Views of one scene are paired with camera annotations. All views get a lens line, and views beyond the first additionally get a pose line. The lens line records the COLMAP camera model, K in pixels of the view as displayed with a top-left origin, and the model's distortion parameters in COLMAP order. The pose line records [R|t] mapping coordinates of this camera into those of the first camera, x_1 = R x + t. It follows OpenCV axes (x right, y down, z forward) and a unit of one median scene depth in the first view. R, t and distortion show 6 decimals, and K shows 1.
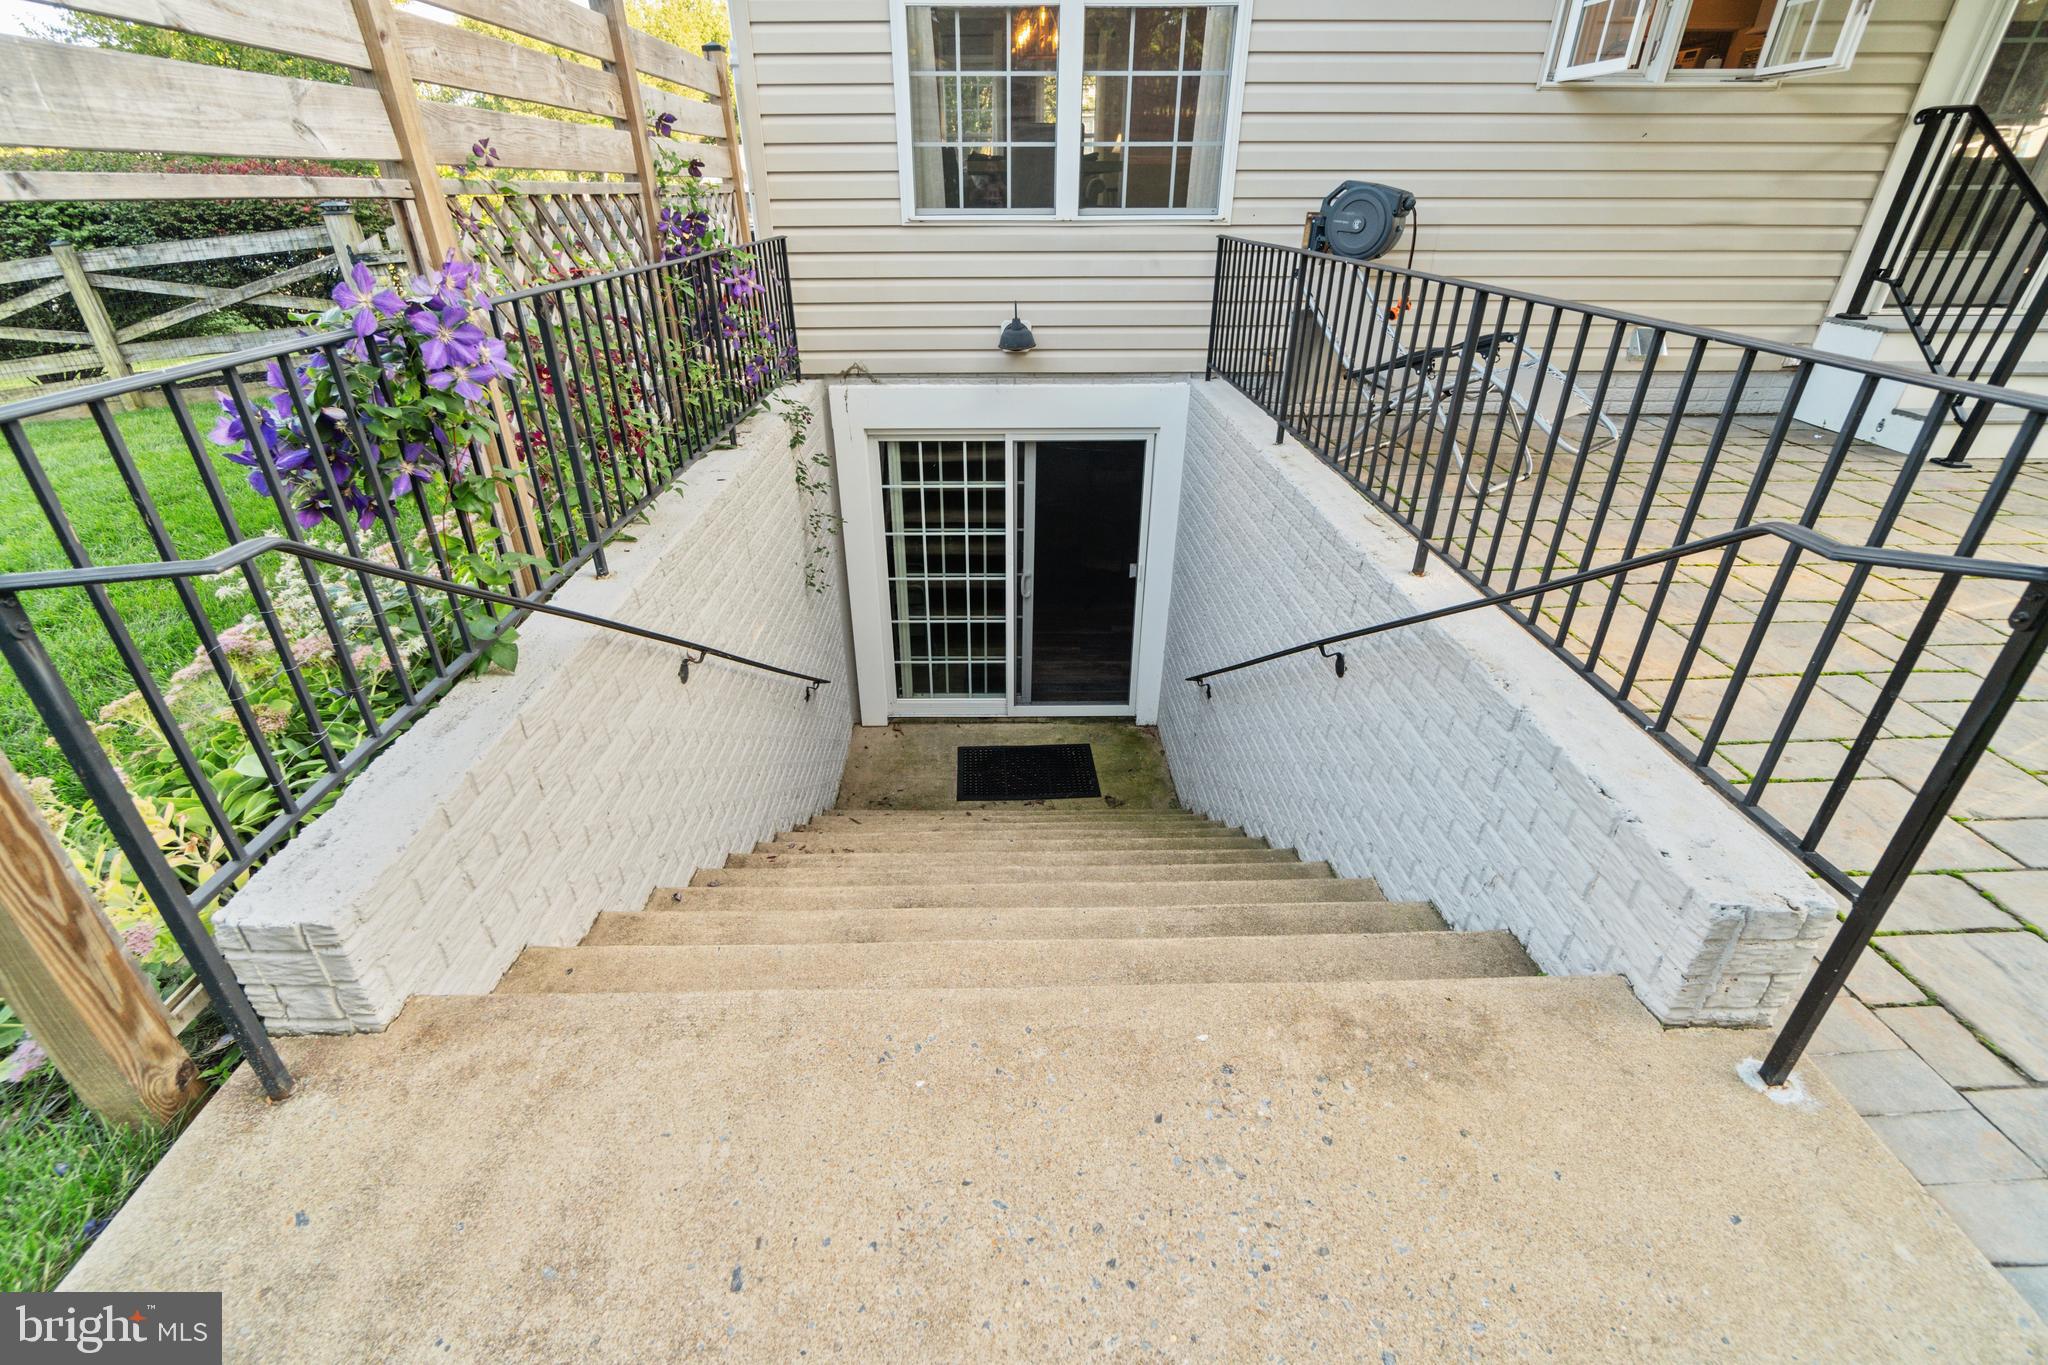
lens RADIAL K [[894.1, 0, 1013.8], [0, 894.1, 707.3], [0, 0, 1]] dist [-0.000566, 0.001151]
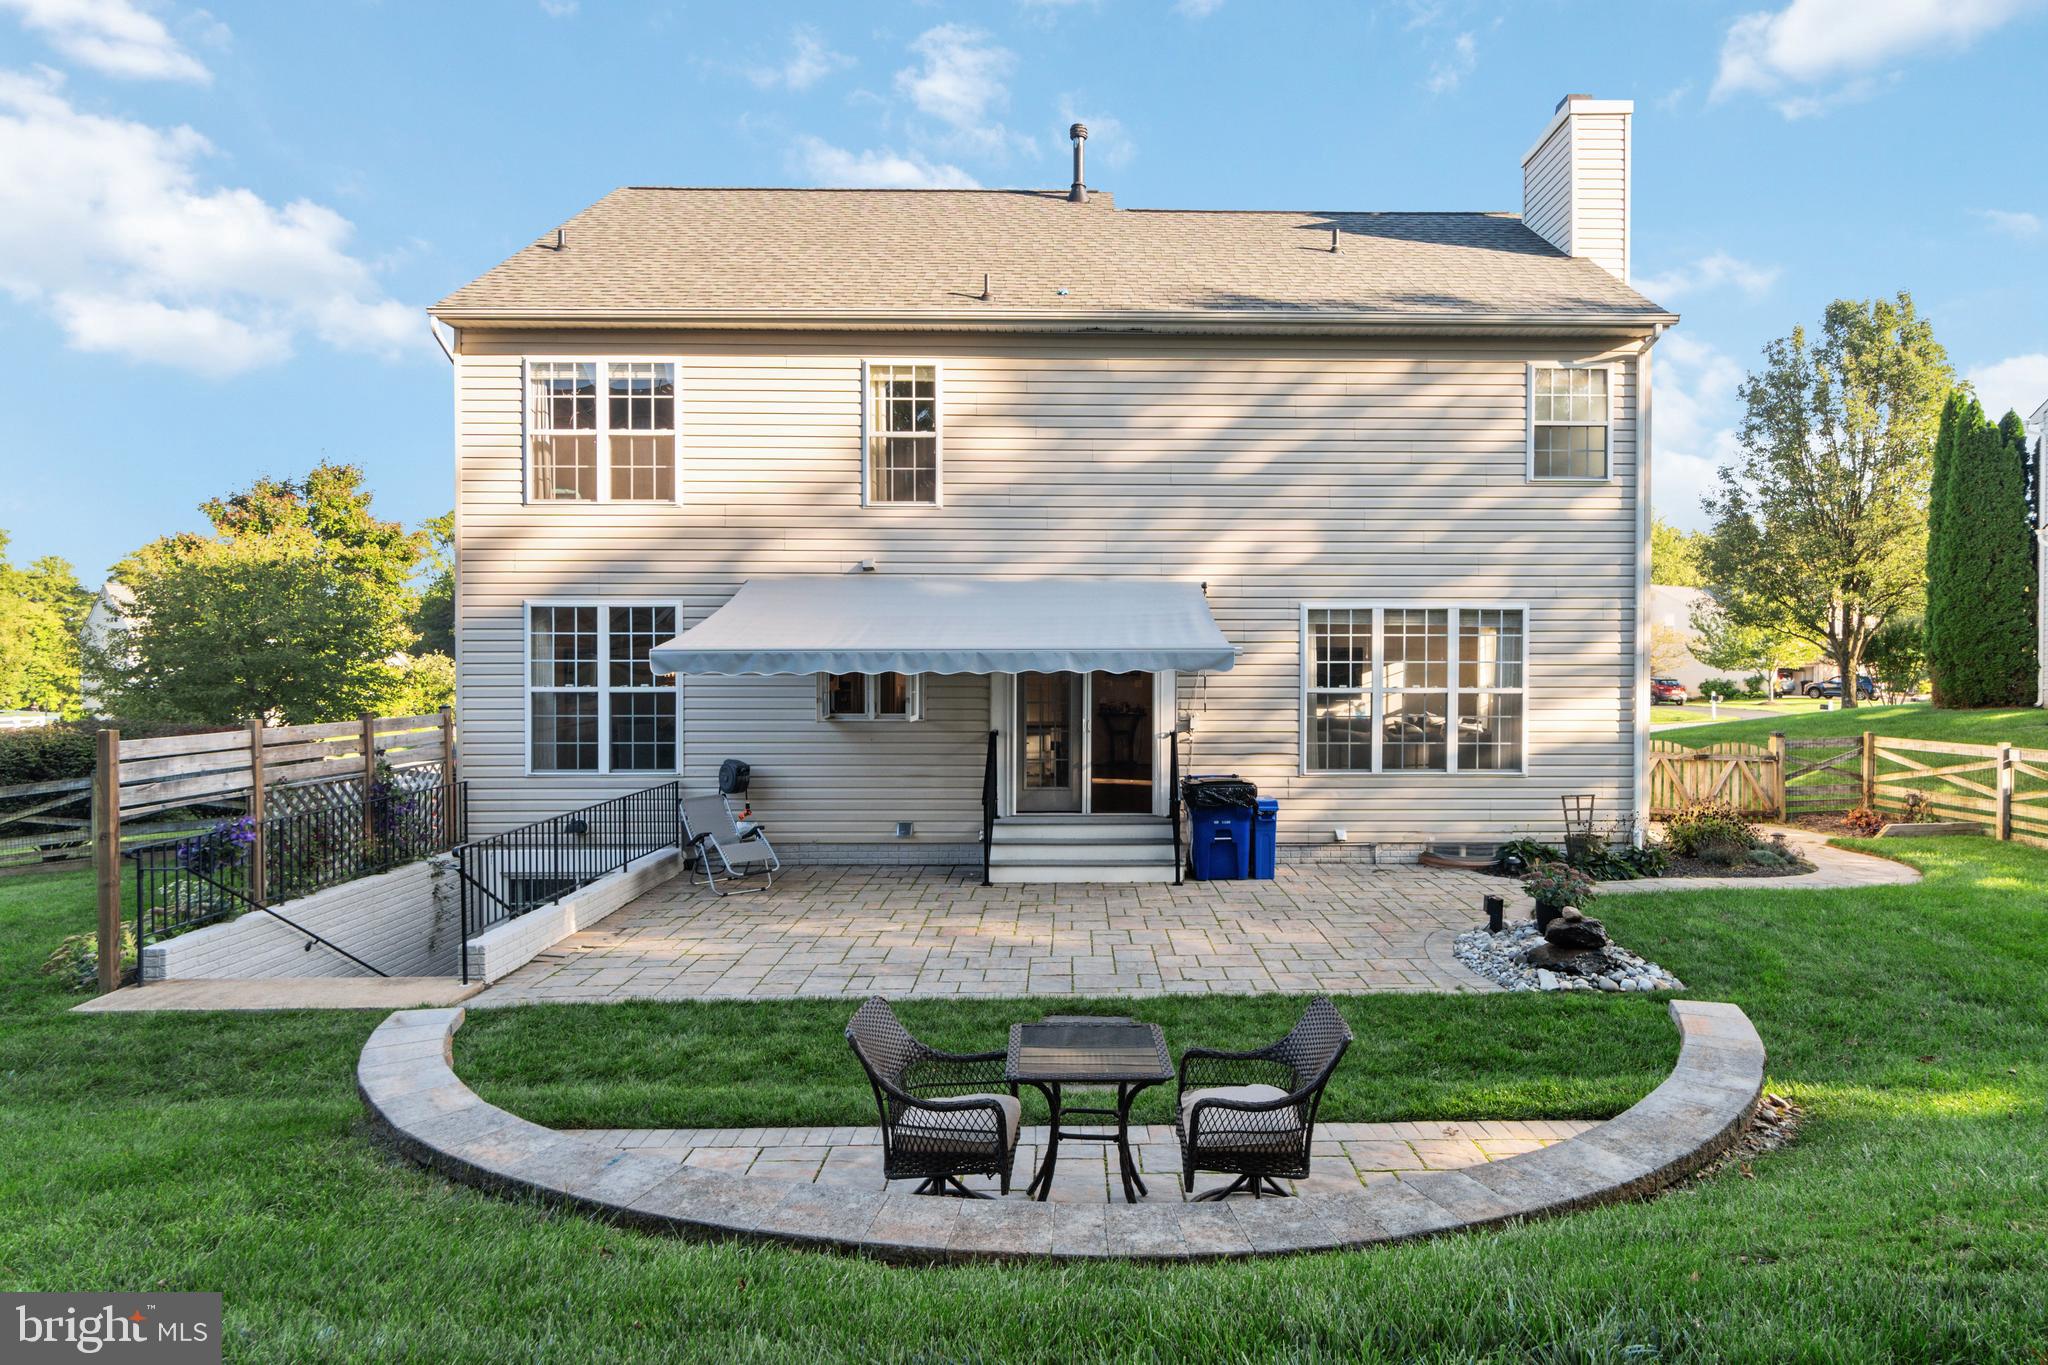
lens RADIAL K [[1079.2, 0, 1025.8], [0, 1079.2, 713.2], [0, 0, 1]] dist [-0.001380, -0.000543]
pose [[0.999975, 0.002979, -0.006446, 1.047596], [-0.005646, 0.884145, -0.467179, 0.487545], [0.004308, 0.467203, 0.884139, -1.265106]]
